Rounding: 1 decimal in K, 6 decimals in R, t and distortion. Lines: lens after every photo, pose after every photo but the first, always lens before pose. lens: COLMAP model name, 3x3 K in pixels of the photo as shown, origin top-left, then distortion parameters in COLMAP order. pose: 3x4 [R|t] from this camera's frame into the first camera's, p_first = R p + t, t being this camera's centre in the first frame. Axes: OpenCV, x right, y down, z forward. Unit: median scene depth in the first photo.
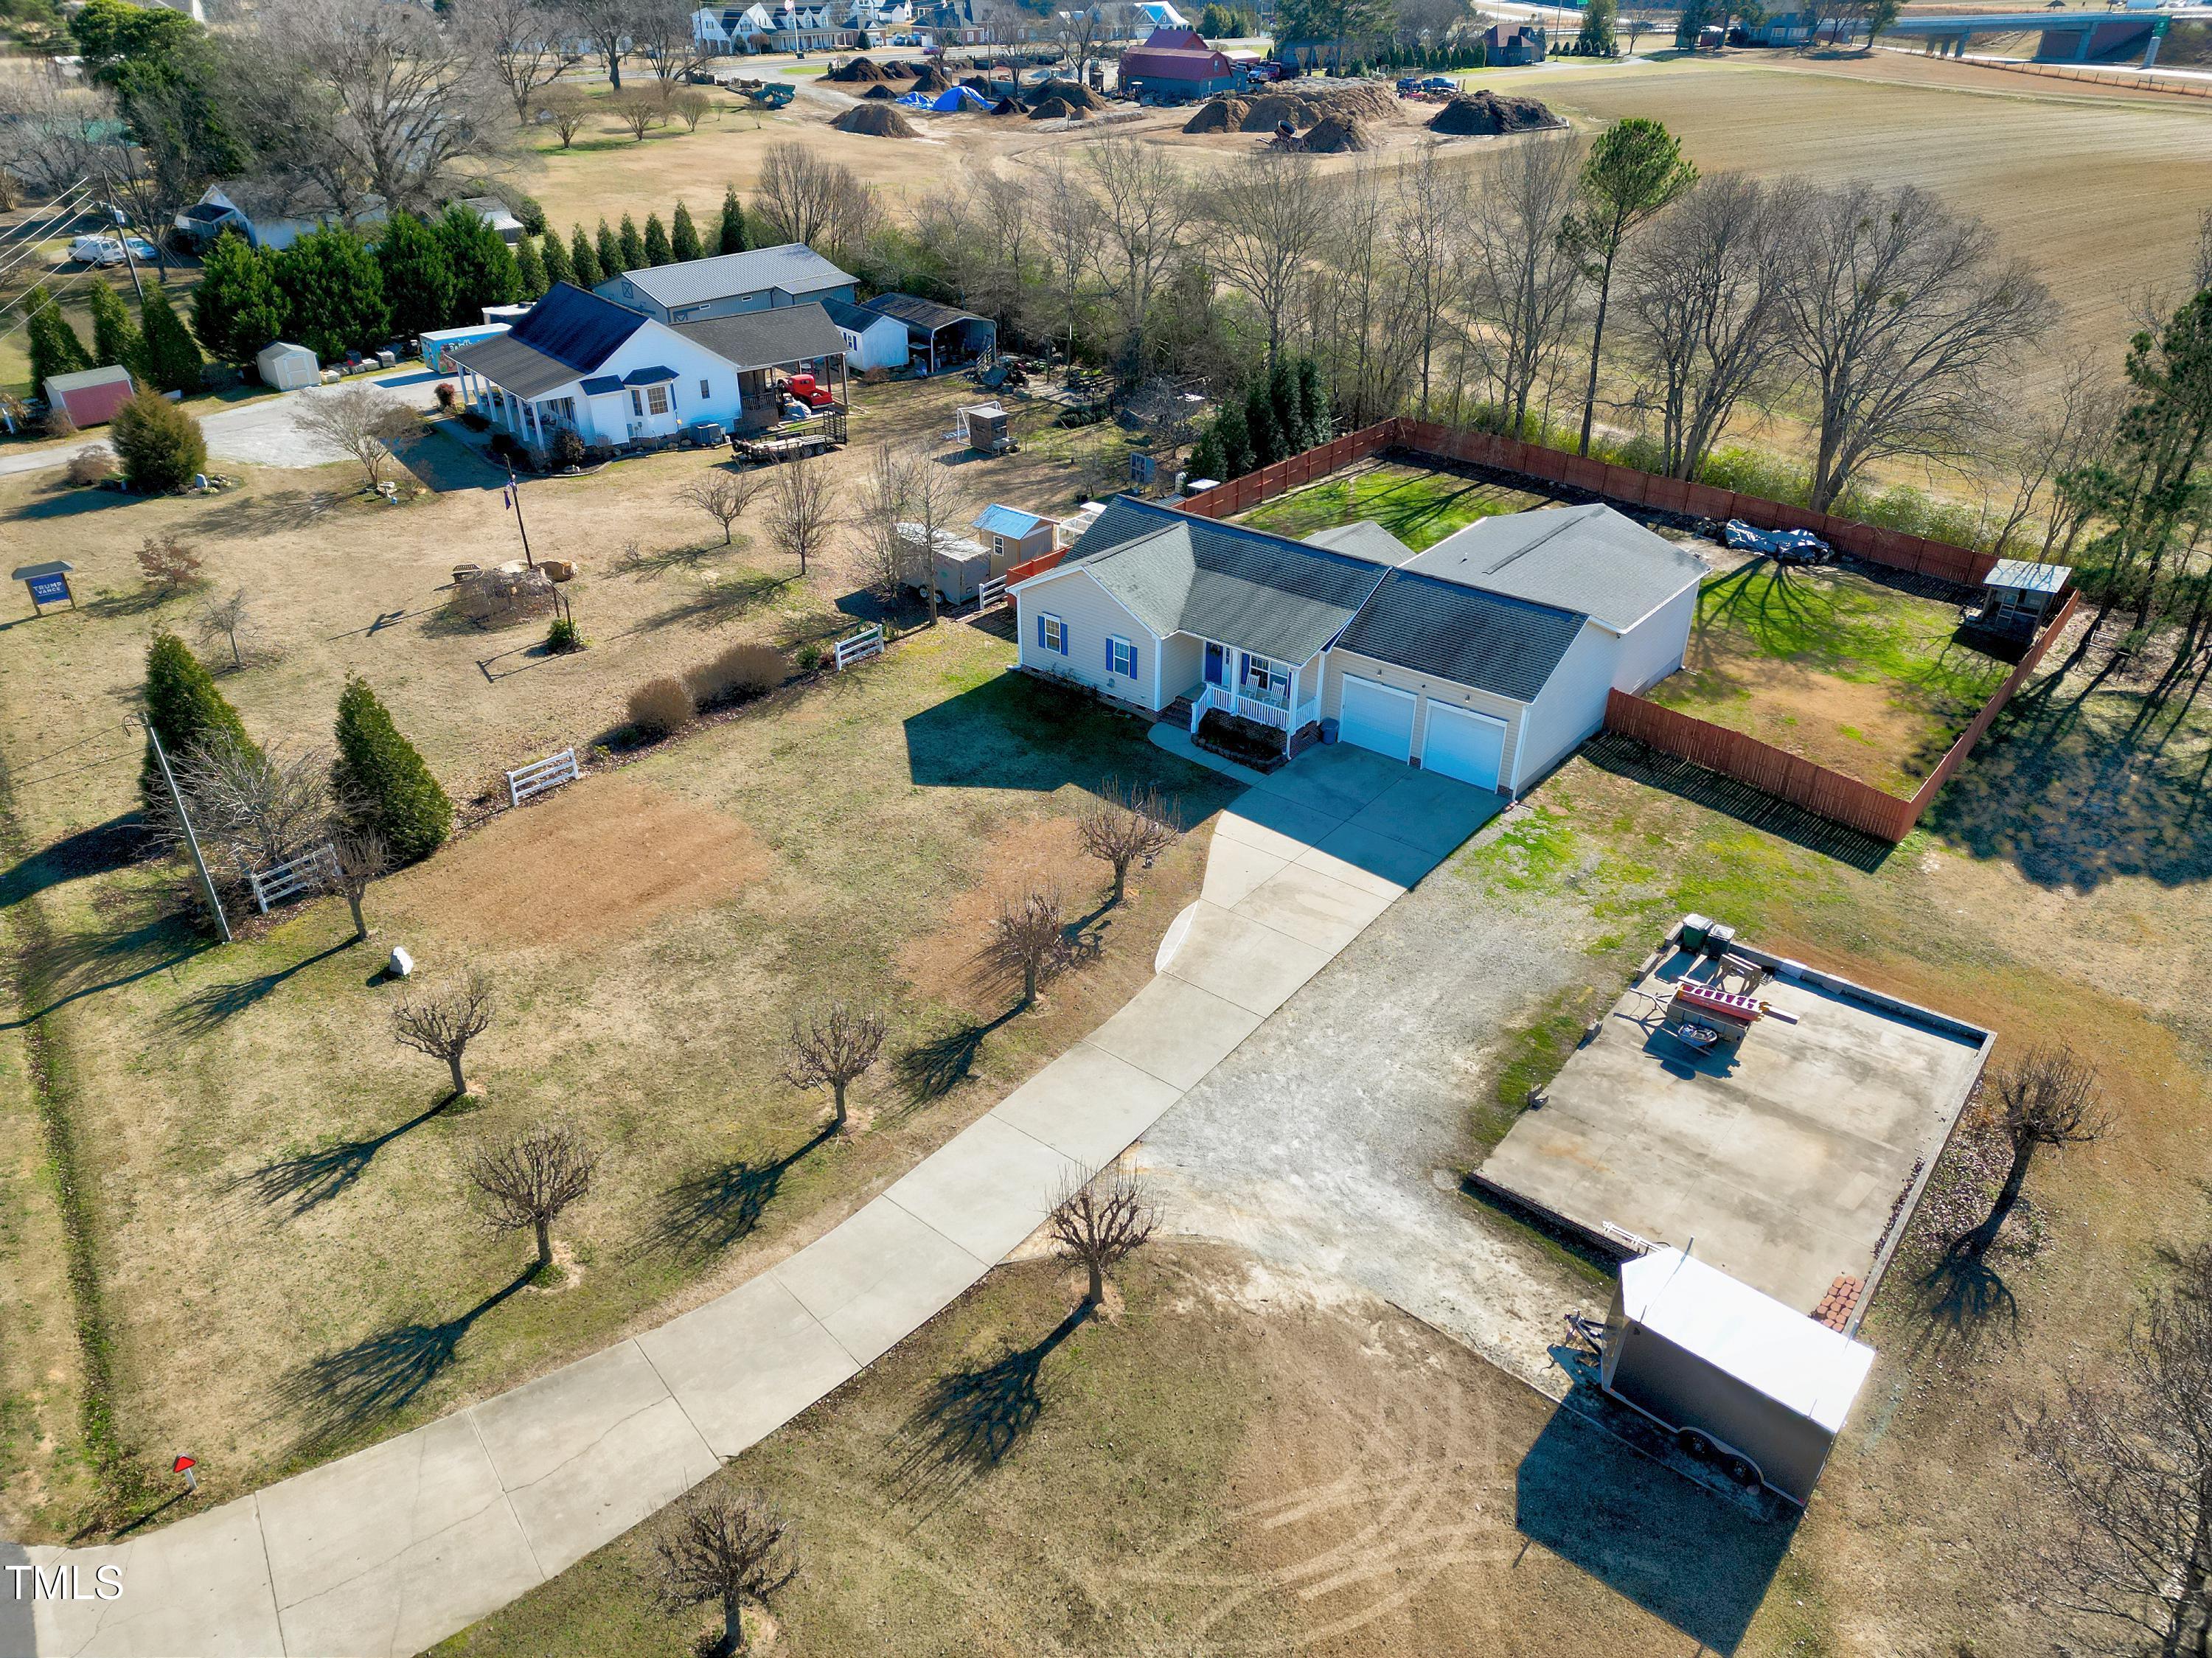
lens RADIAL K [[1533.4, 0, 1108.0], [0, 1533.4, 829.9], [0, 0, 1]] dist [0.086445, -0.077346]
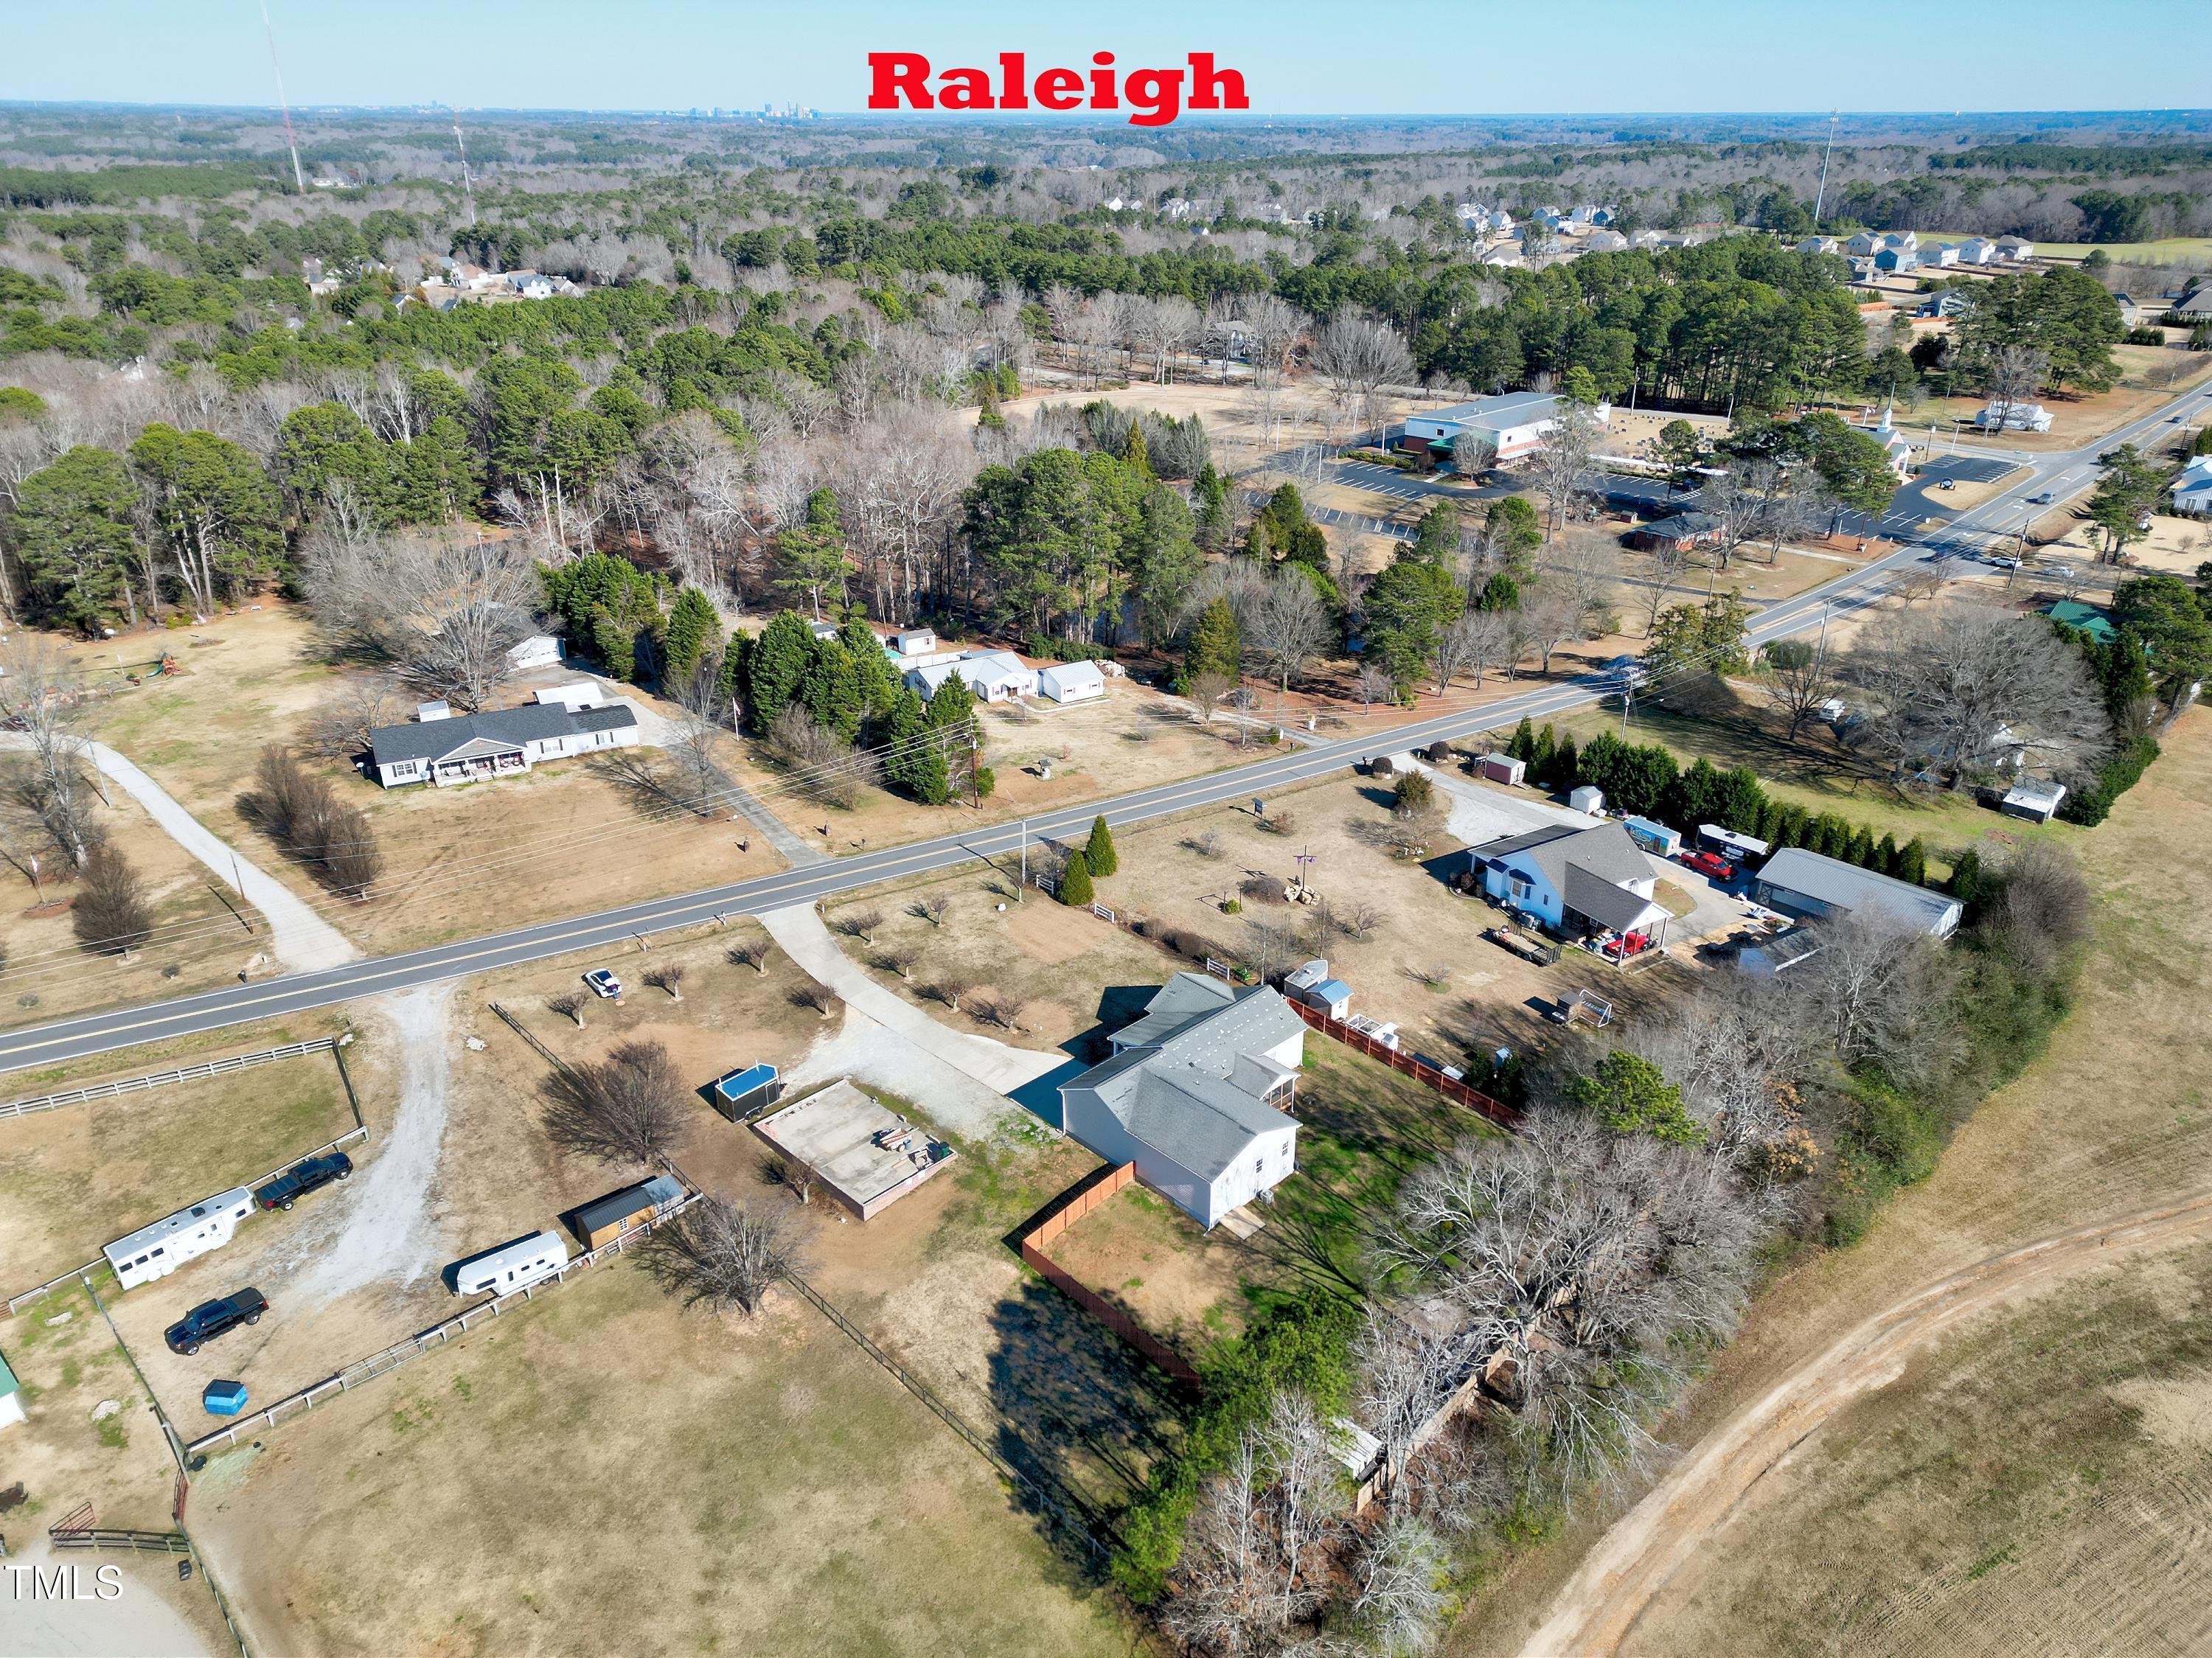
lens RADIAL K [[1533.4, 0, 1108.0], [0, 1533.4, 829.9], [0, 0, 1]] dist [0.086445, -0.077346]
pose [[-0.109798, 0.419554, -0.901065, 2.025466], [-0.507097, 0.756045, 0.413822, -1.267870], [0.854867, 0.502364, 0.129742, 0.546785]]
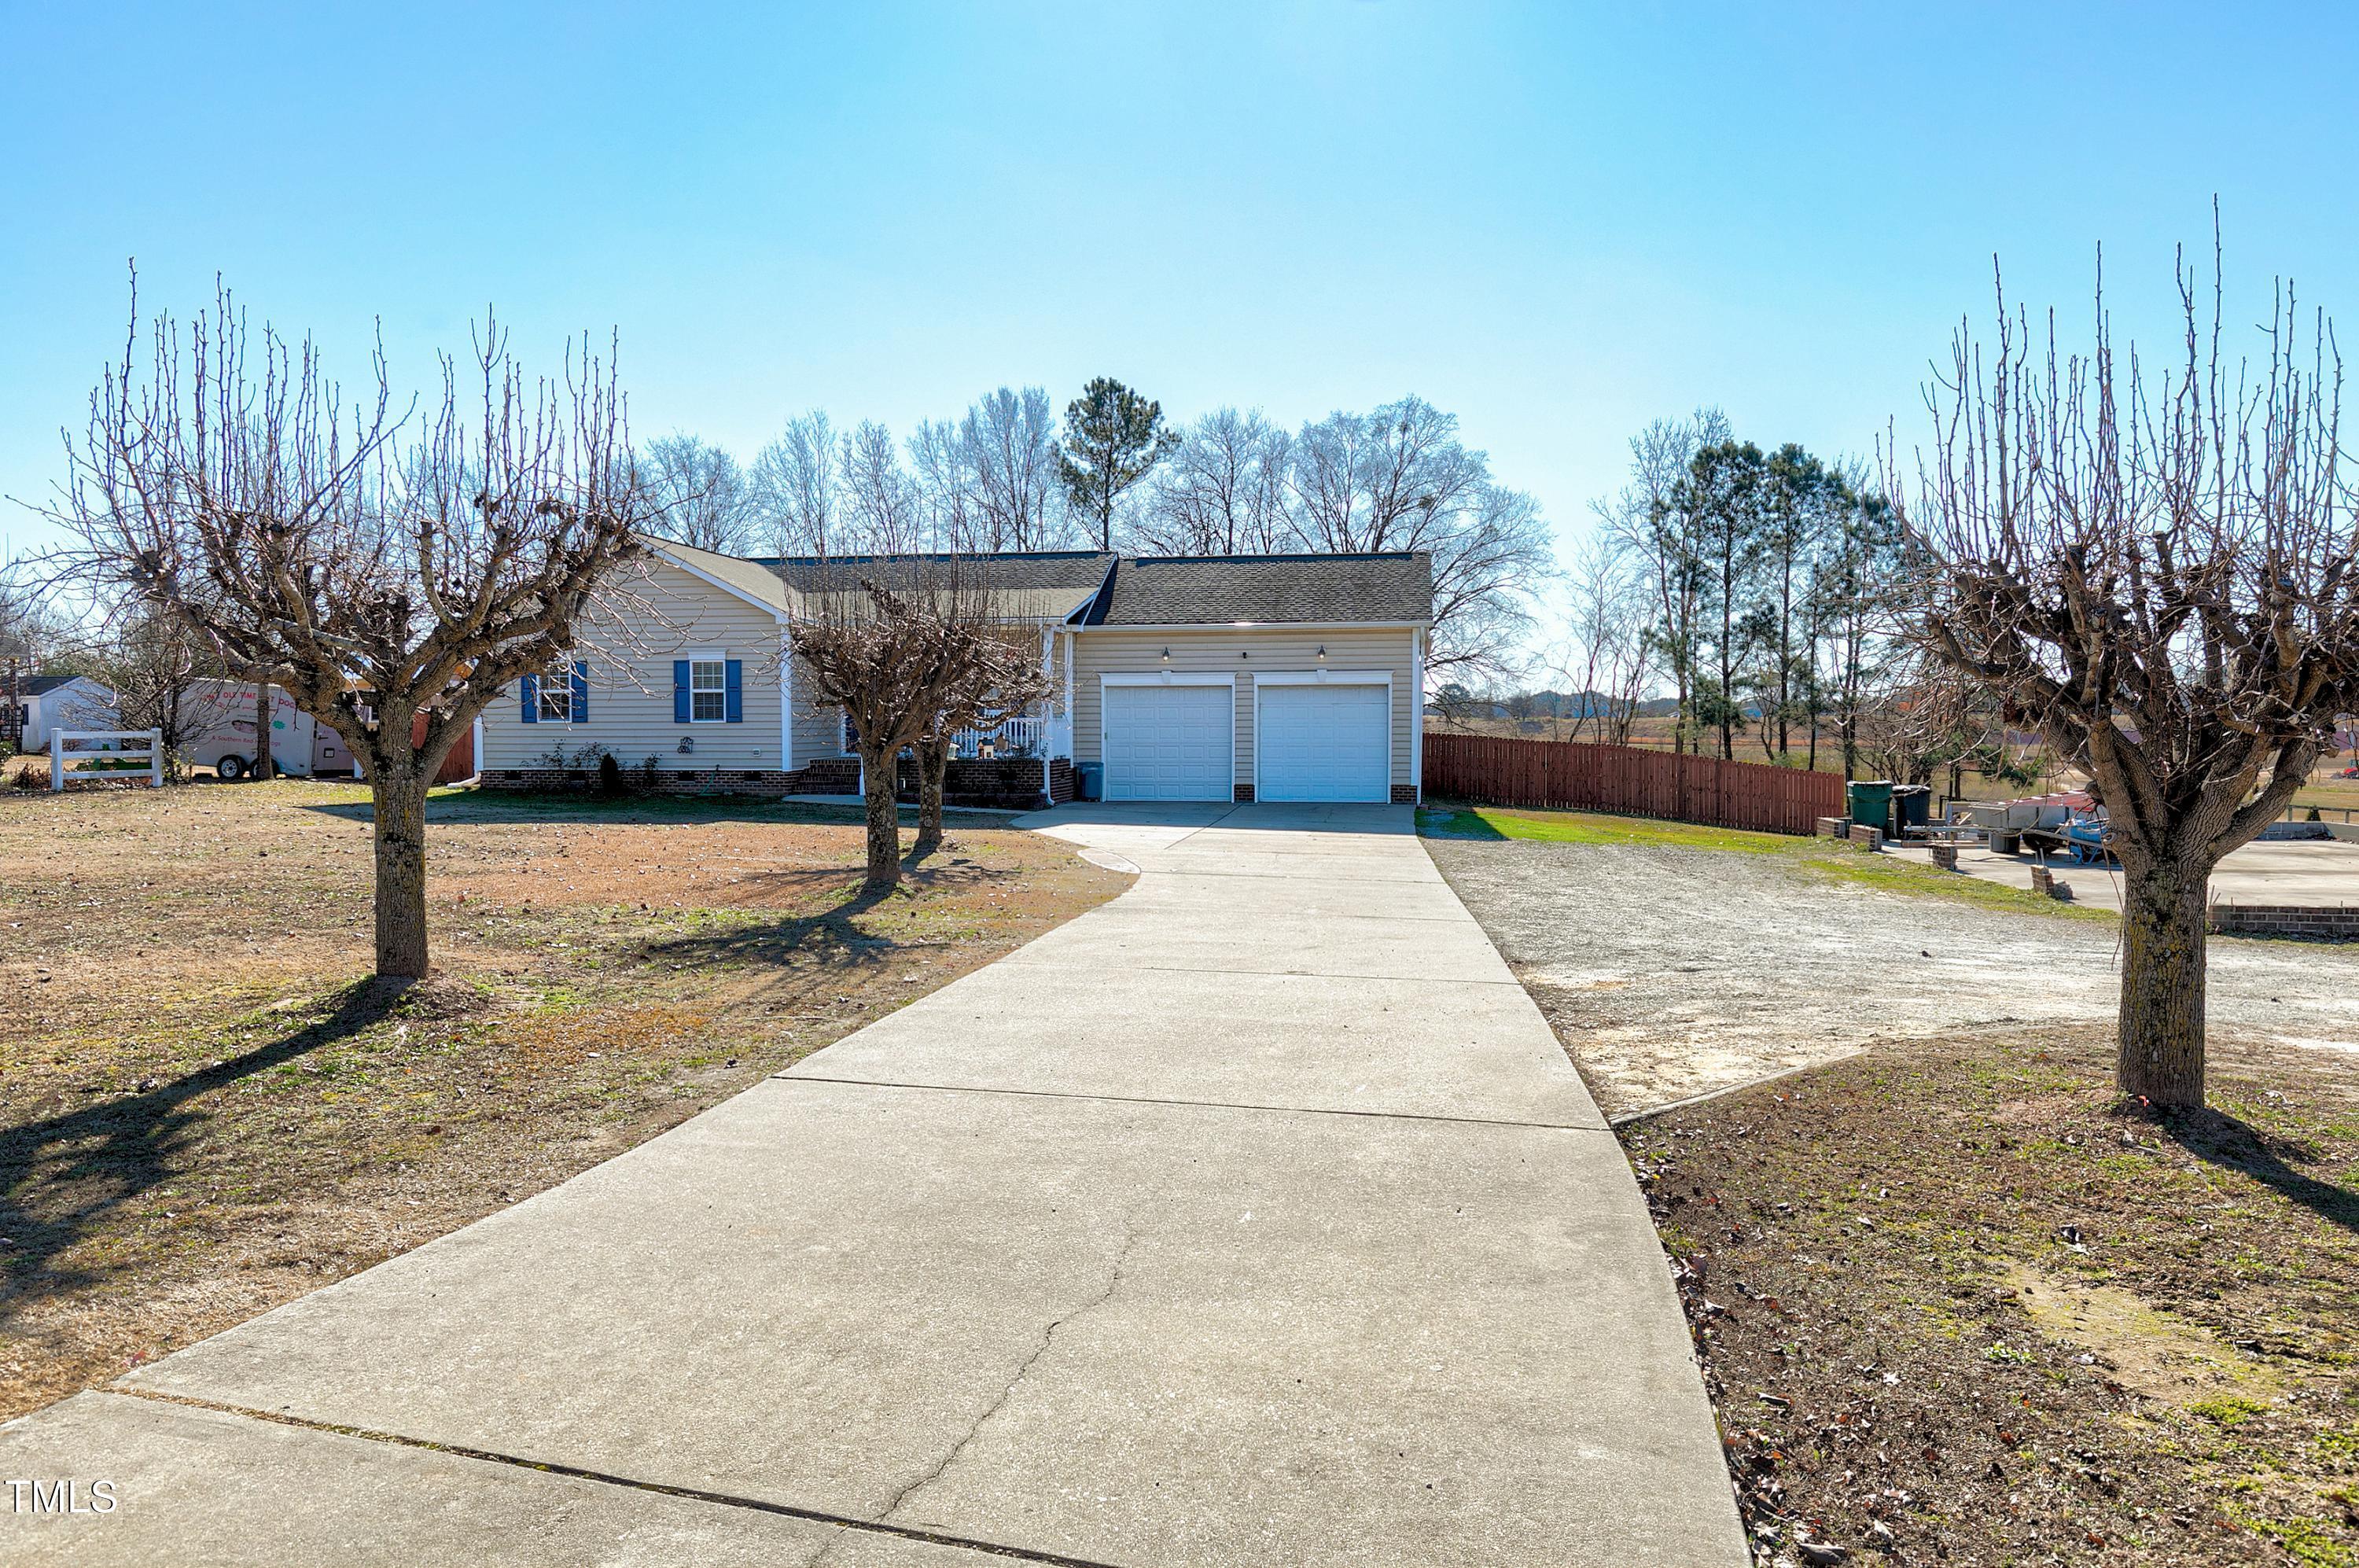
lens RADIAL K [[1538.9, 0, 1179.5], [0, 1538.9, 784.0], [0, 0, 1]] dist [-0.000030, -0.000015]
pose [[0.863228, -0.020128, 0.504414, -0.133449], [0.256141, 0.878492, -0.403291, 0.197247], [-0.435006, 0.477333, 0.763494, 0.557285]]
